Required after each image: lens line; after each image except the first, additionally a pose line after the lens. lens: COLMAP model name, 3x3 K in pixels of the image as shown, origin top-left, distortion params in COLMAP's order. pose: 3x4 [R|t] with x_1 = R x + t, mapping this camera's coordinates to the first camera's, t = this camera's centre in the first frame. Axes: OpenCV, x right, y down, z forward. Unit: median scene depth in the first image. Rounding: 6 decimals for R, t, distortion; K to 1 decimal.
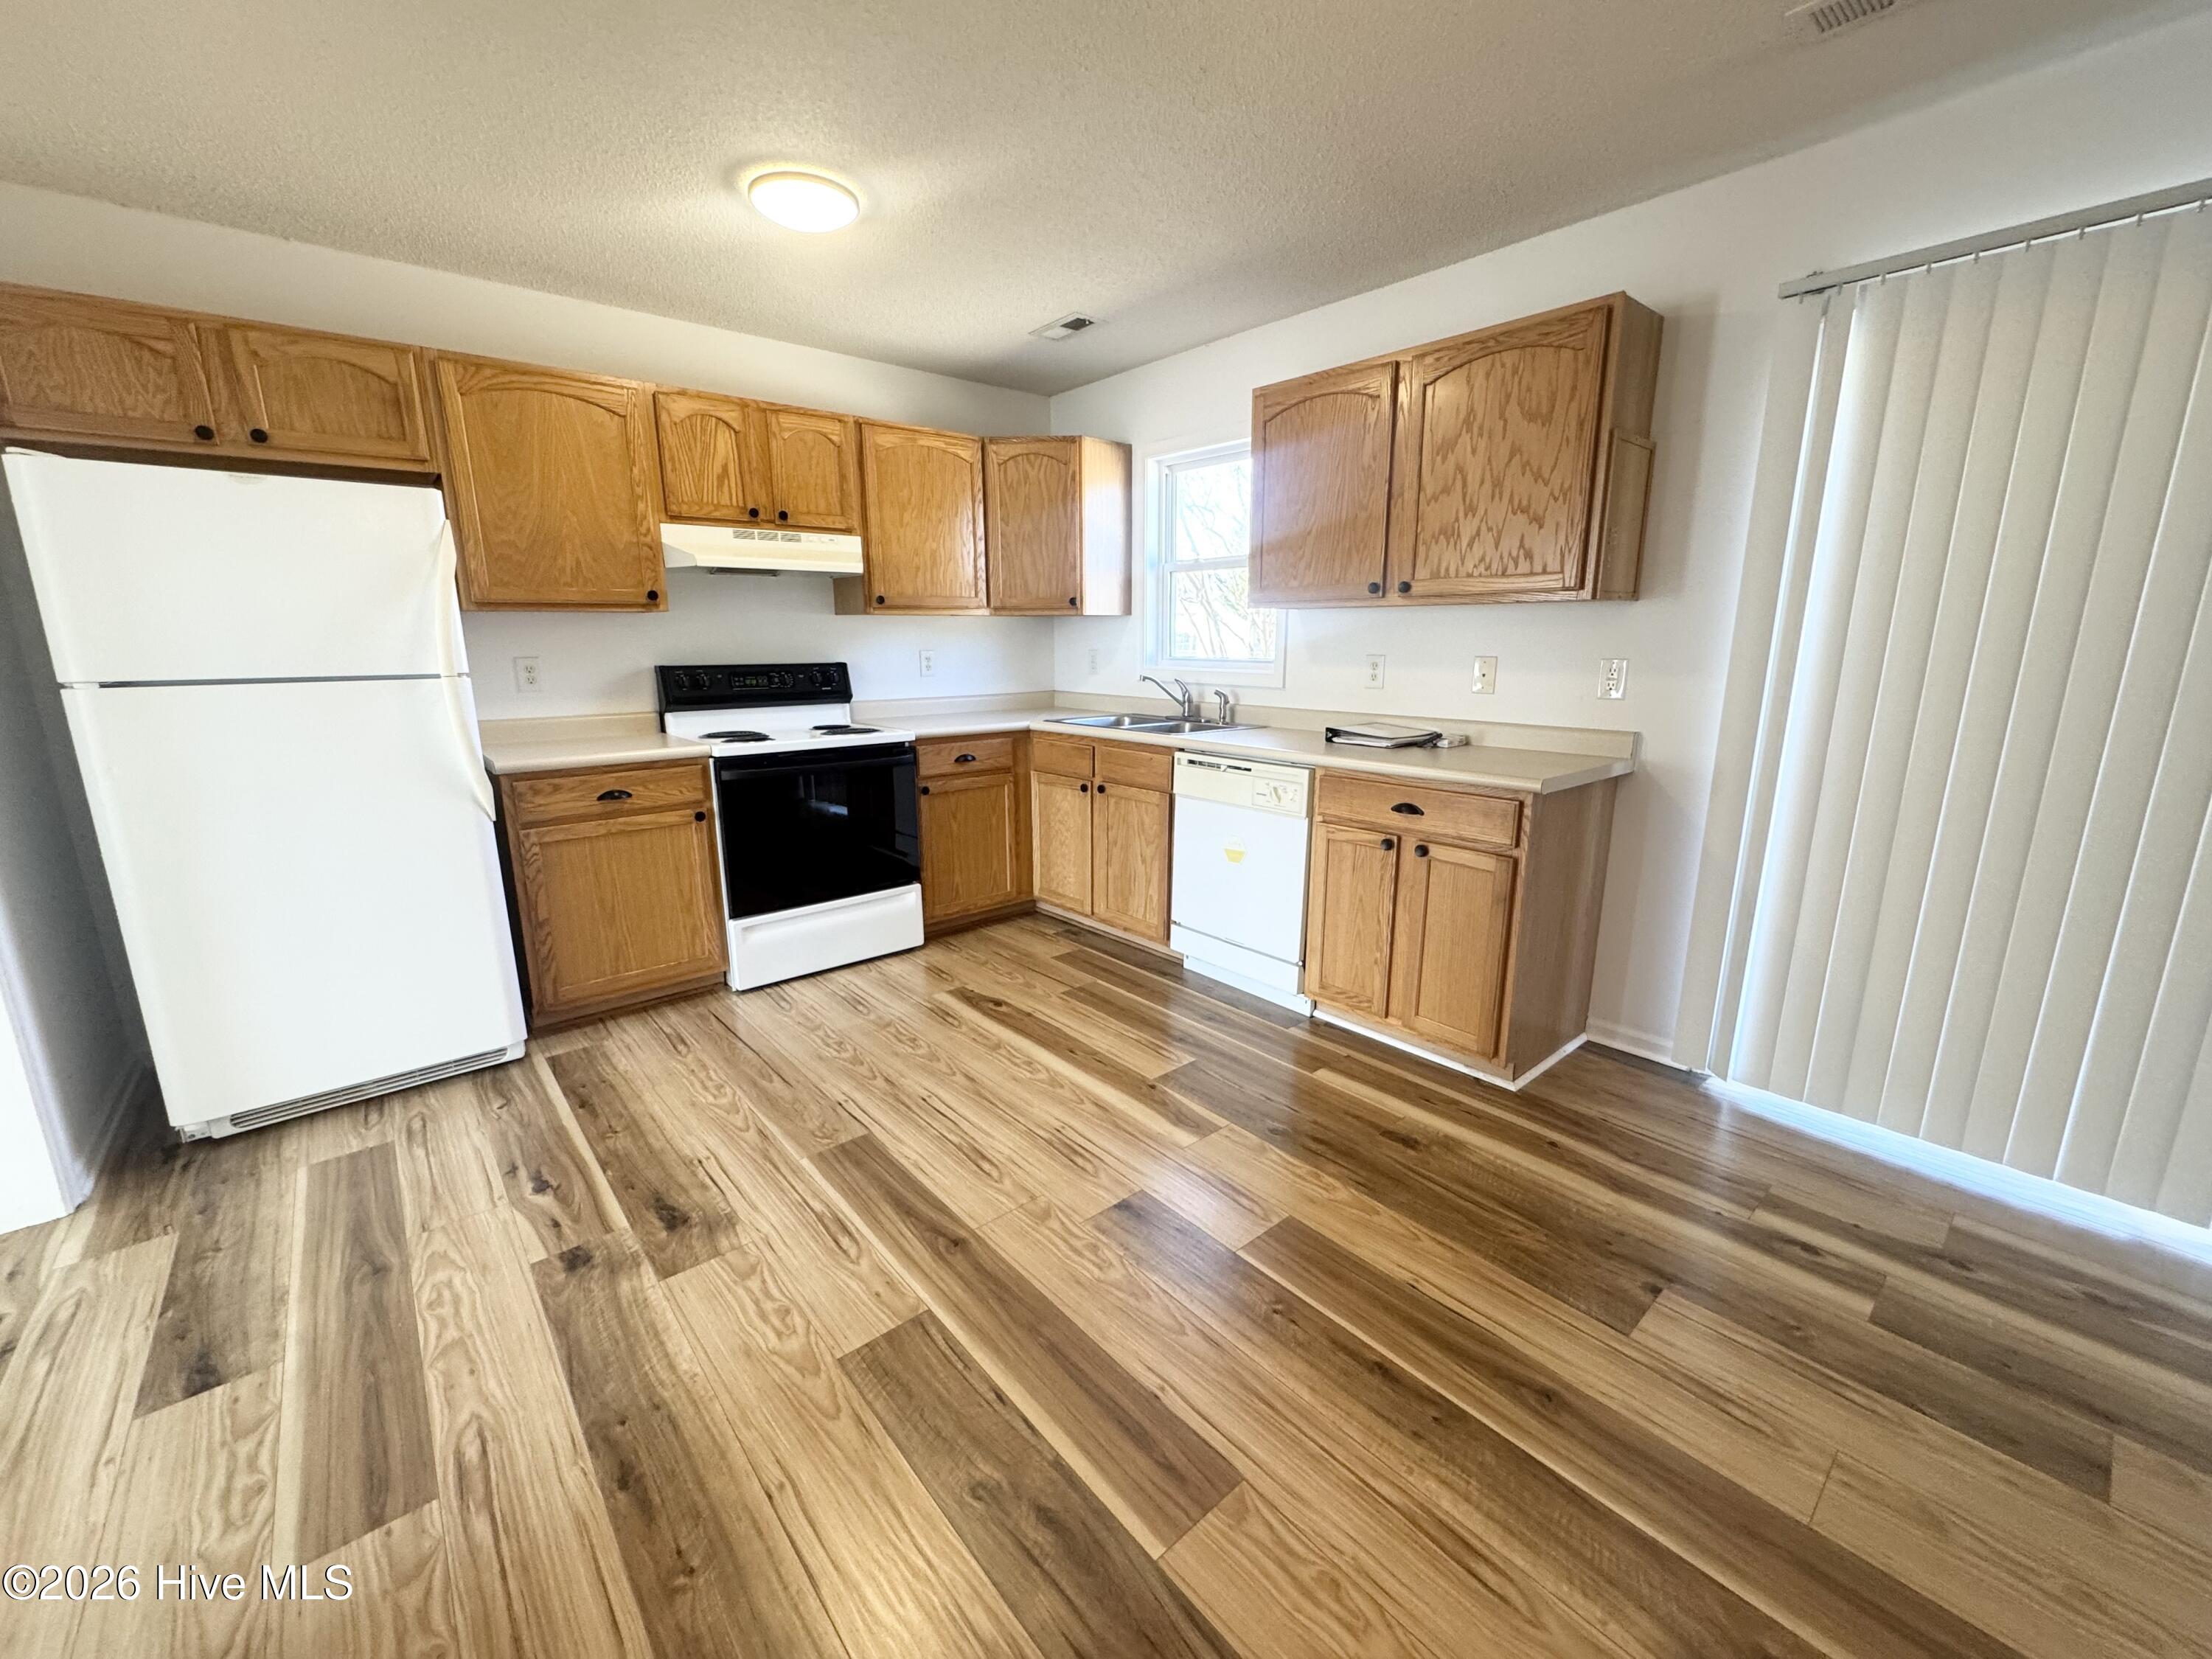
lens RADIAL K [[890.4, 0, 1109.8], [0, 890.4, 829.9], [0, 0, 1]] dist [-0.003846, 0.000334]
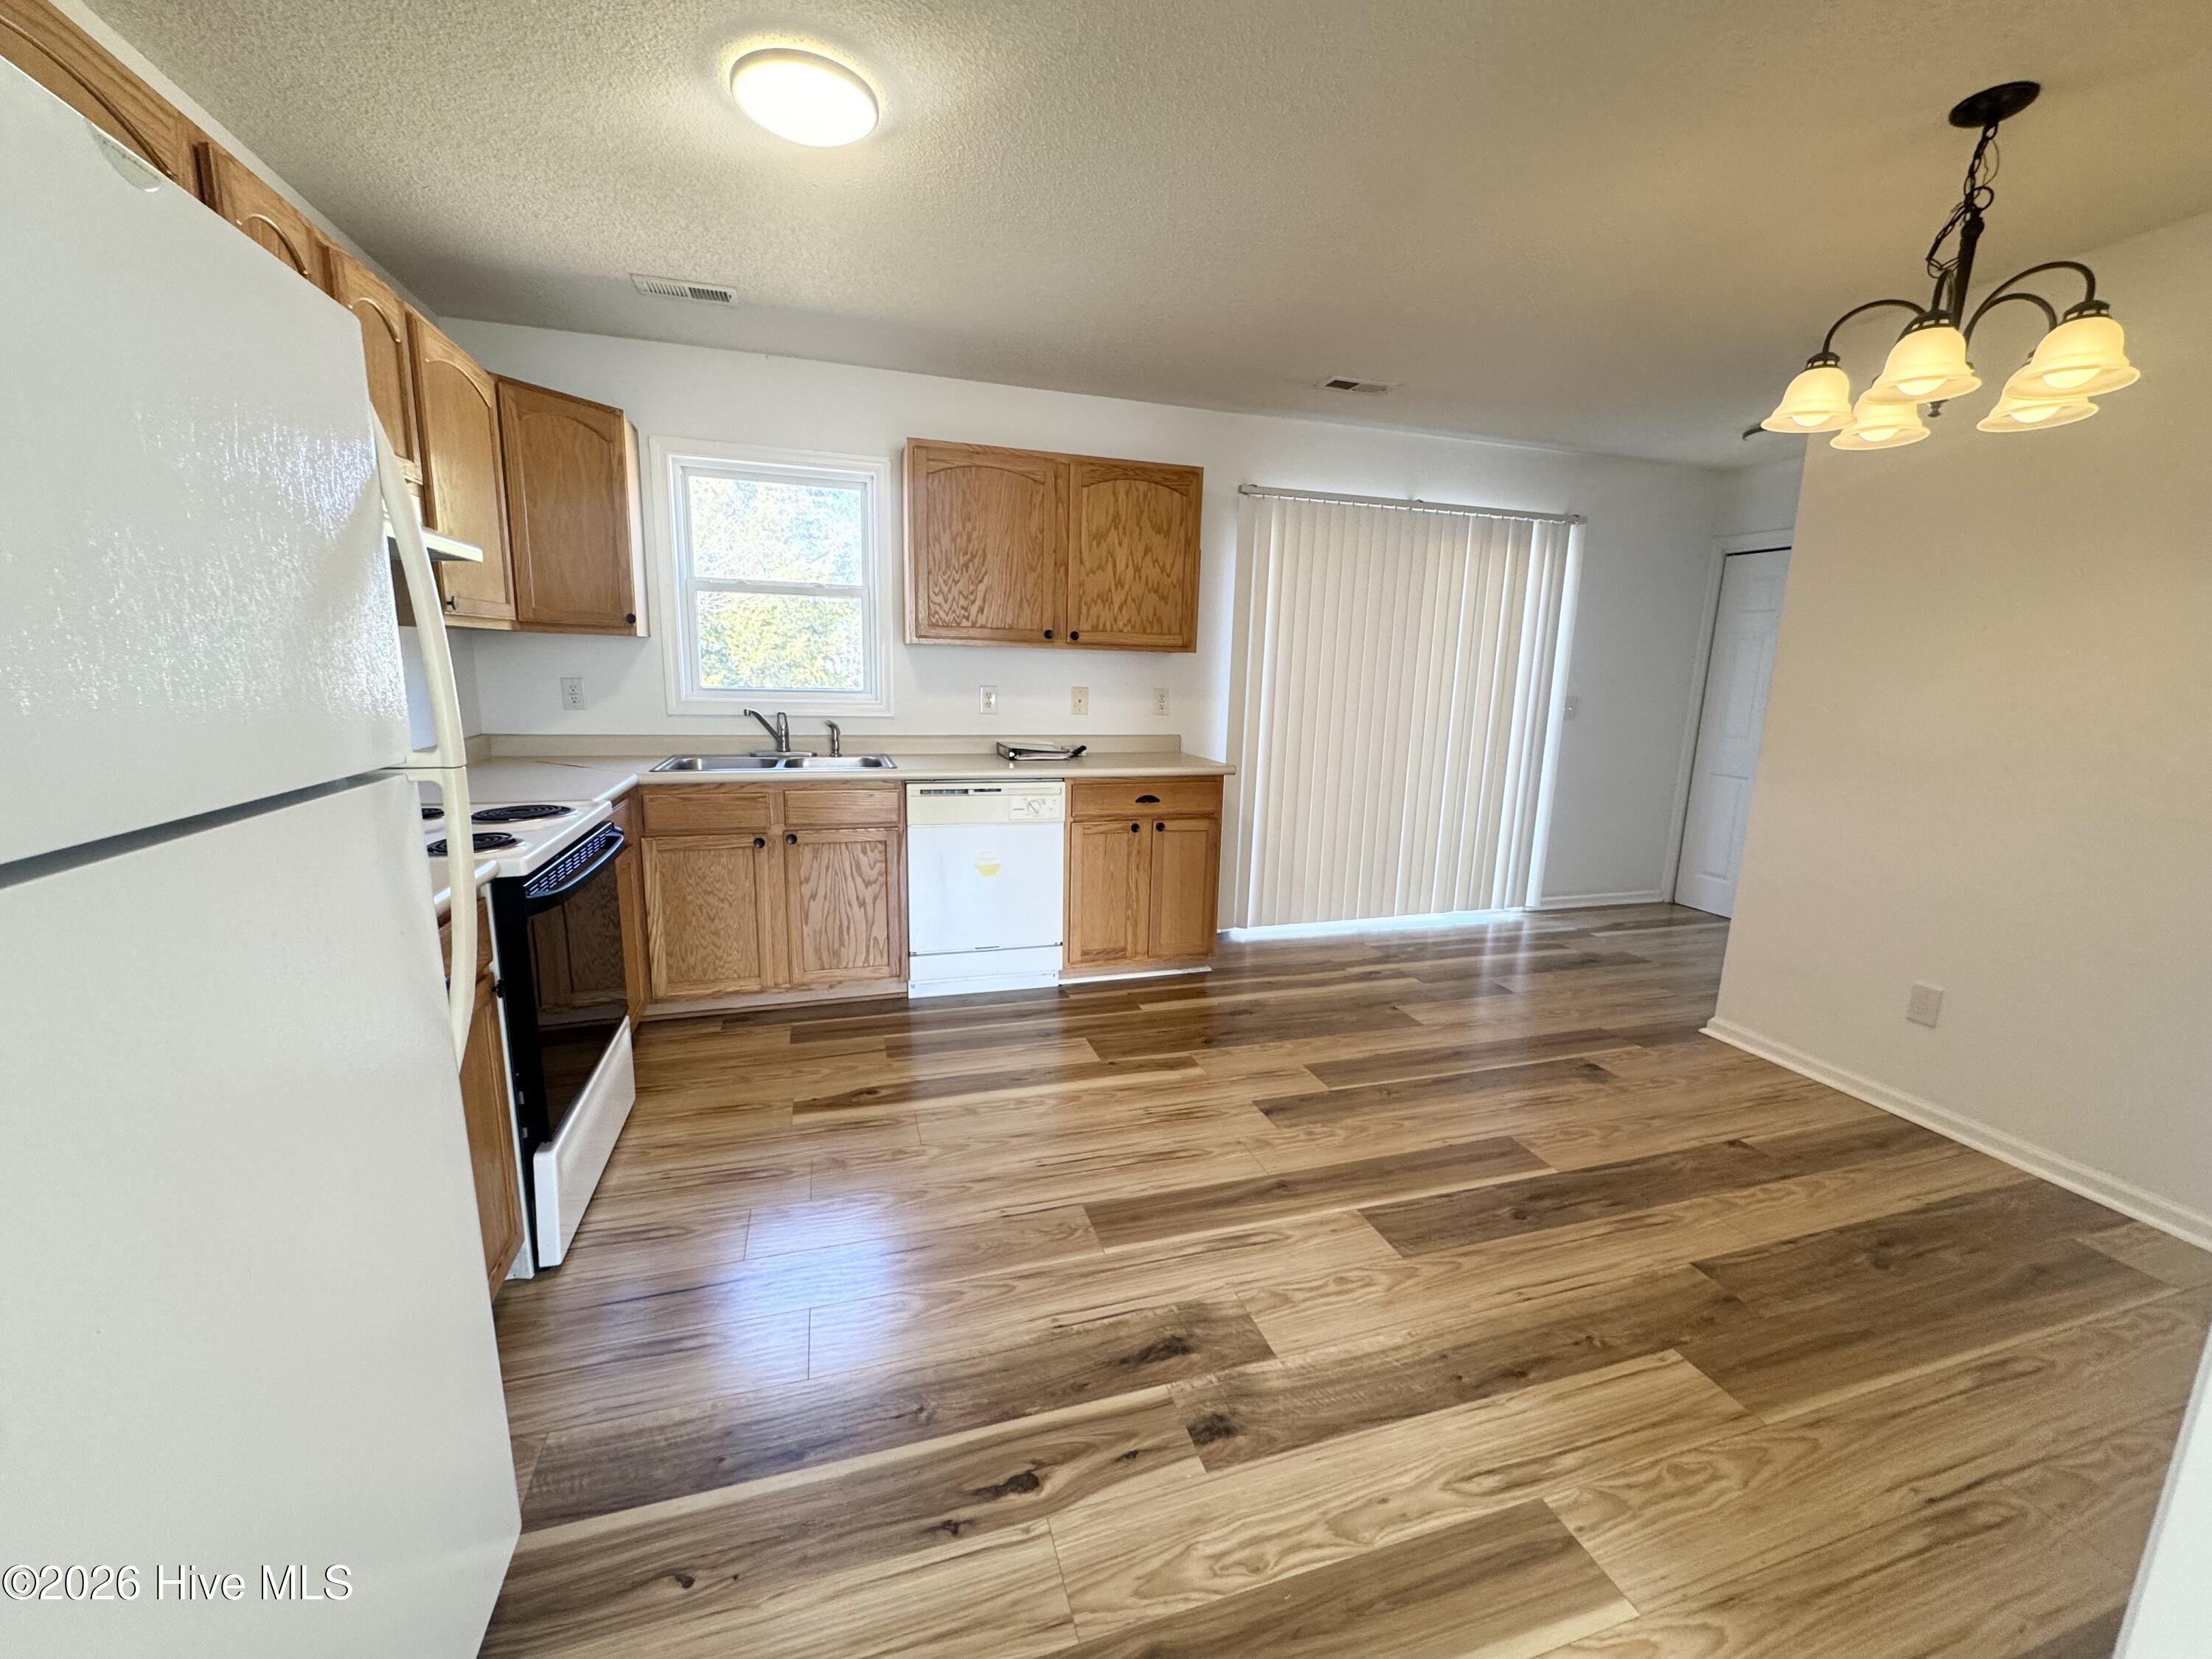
lens RADIAL K [[890.4, 0, 1103.9], [0, 890.4, 832.5], [0, 0, 1]] dist [-0.003846, 0.000334]
pose [[0.390154, -0.158650, 0.906979, -1.145660], [0.168654, 0.980692, 0.098994, -0.145940], [-0.905172, 0.114343, 0.409377, 0.600223]]
